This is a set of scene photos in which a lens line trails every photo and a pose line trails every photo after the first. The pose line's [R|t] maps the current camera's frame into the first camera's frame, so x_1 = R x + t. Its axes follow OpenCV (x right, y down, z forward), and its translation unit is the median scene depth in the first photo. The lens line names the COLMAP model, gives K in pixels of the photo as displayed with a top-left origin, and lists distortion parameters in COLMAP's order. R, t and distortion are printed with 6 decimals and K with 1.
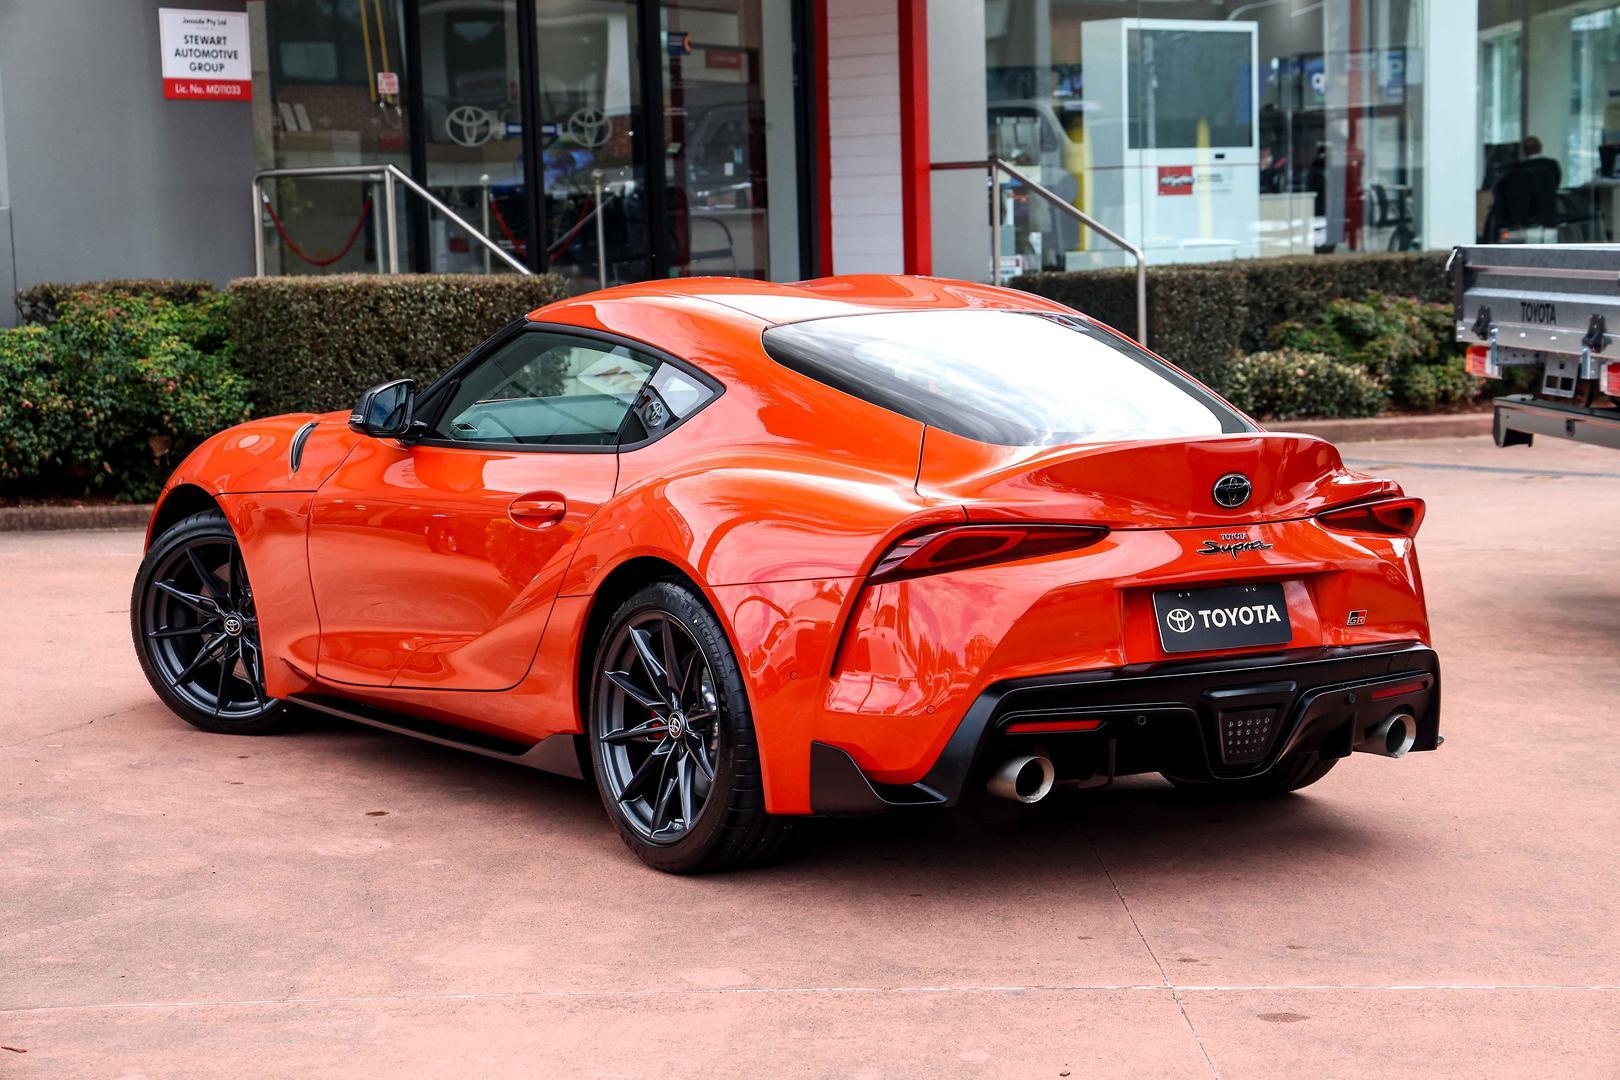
lens RADIAL K [[2894.7, 0, 810.0], [0, 2894.7, 540.0], [0, 0, 1]] dist [0.215768, 0.136481]
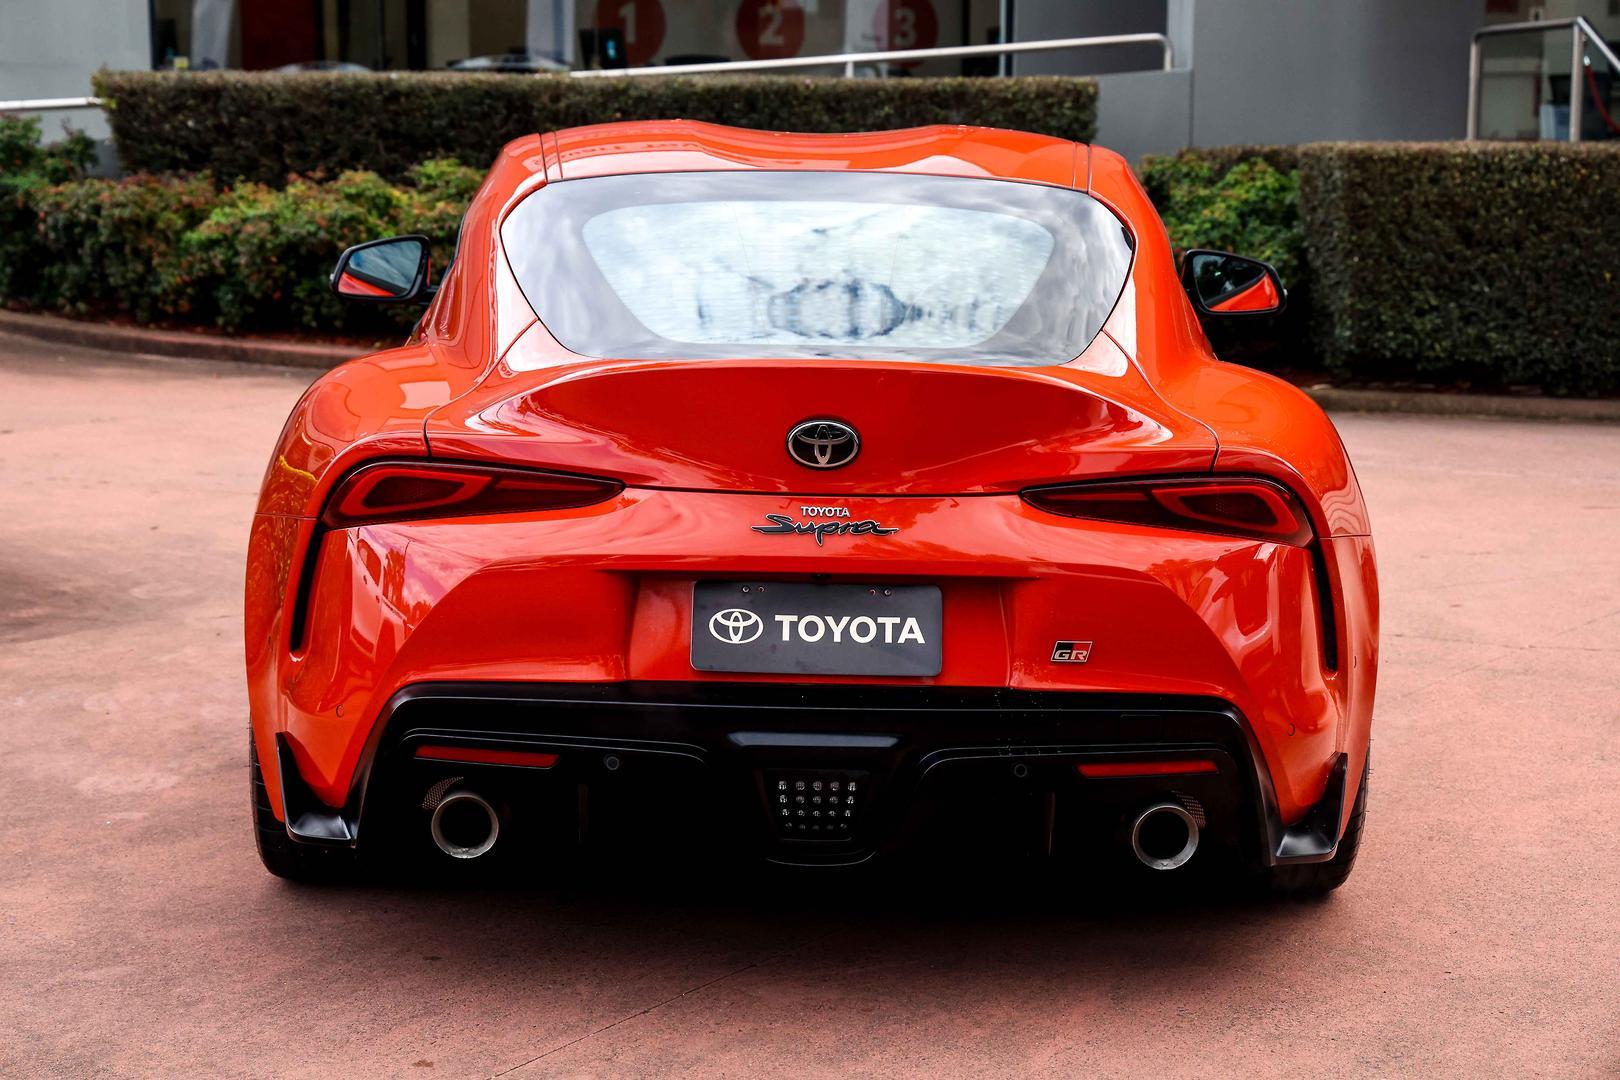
lens RADIAL K [[2894.7, 0, 810.0], [0, 2894.7, 540.0], [0, 0, 1]] dist [0.215768, 0.136481]
pose [[0.863413, 0.098703, -0.494748, 0.143285], [-0.077729, 0.994991, 0.062854, -0.011057], [0.498474, -0.015813, 0.866761, 0.123772]]
